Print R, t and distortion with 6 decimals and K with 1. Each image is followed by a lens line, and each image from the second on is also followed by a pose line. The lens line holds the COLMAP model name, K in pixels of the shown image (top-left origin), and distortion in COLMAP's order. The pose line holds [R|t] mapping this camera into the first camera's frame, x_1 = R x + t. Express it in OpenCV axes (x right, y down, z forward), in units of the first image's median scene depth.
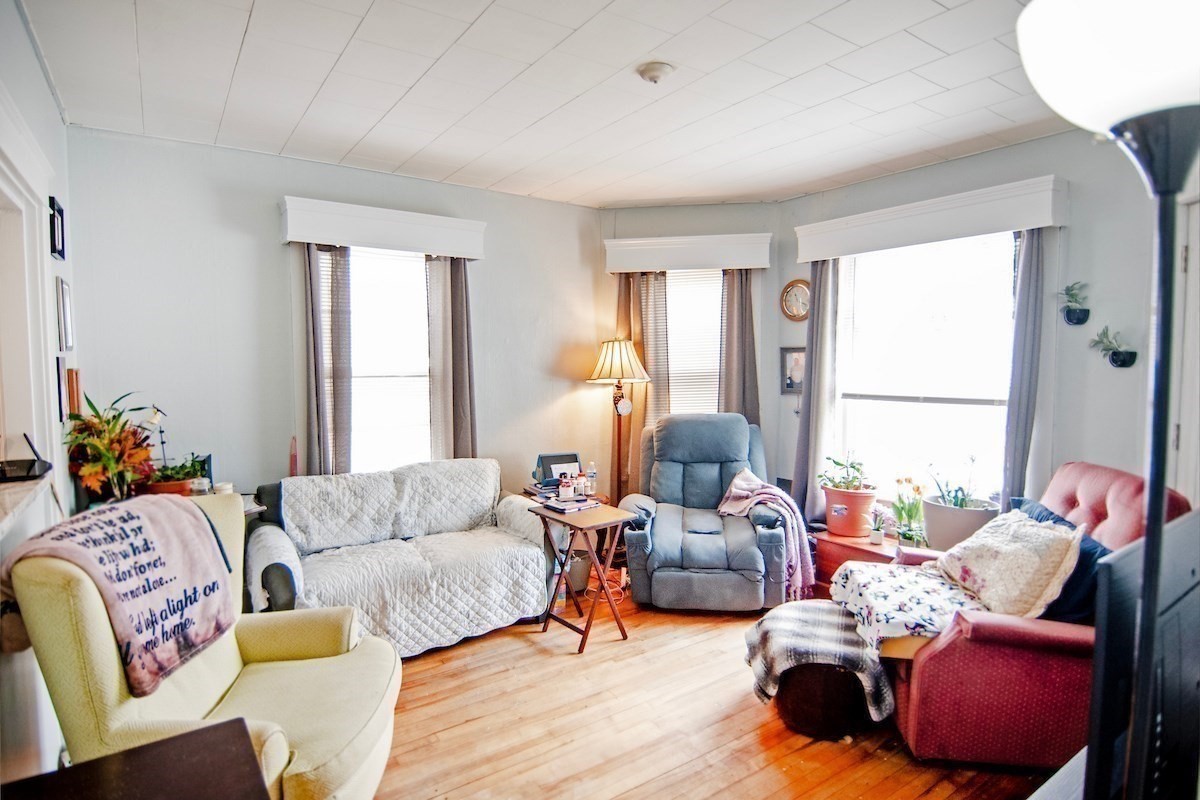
lens RADIAL K [[638.5, 0, 600.0], [0, 638.5, 400.0], [0, 0, 1]] dist [-0.002781, -0.001671]
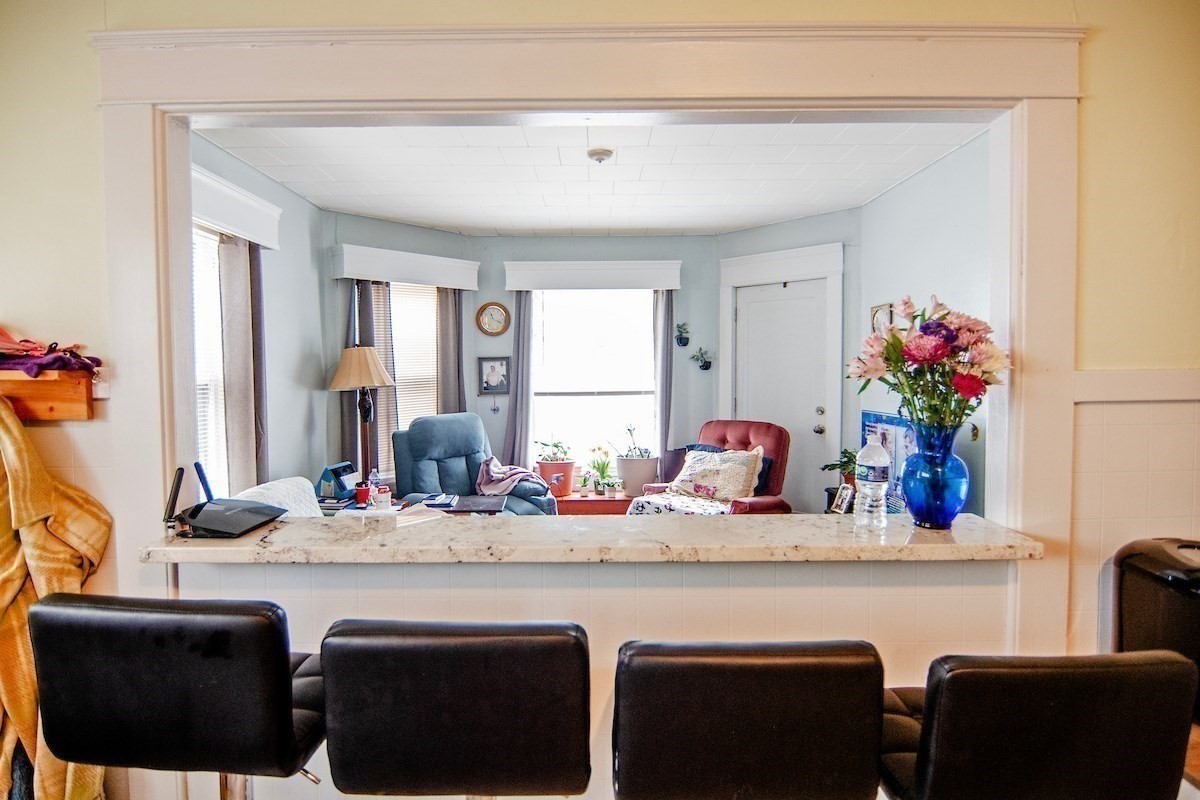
lens RADIAL K [[638.5, 0, 600.0], [0, 638.5, 400.0], [0, 0, 1]] dist [-0.002781, -0.001671]
pose [[0.553384, -0.039040, 0.832011, -0.634195], [0.057393, 0.998314, 0.008671, 0.001561], [-0.830946, 0.042953, 0.554692, 0.153550]]
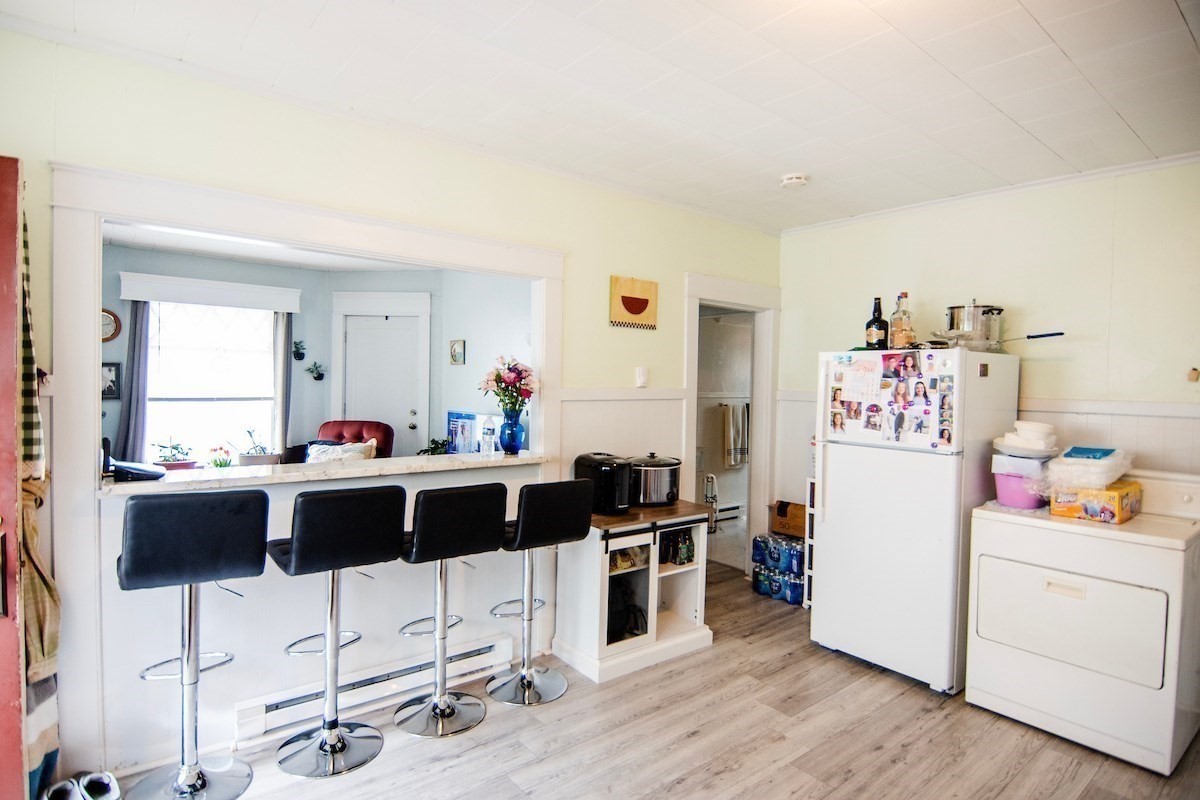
lens RADIAL K [[638.5, 0, 600.0], [0, 638.5, 400.0], [0, 0, 1]] dist [-0.002781, -0.001671]
pose [[-0.107205, -0.025366, 0.993913, -1.079582], [0.044035, 0.998572, 0.030234, -0.004370], [-0.993261, 0.047008, -0.105935, 0.170848]]
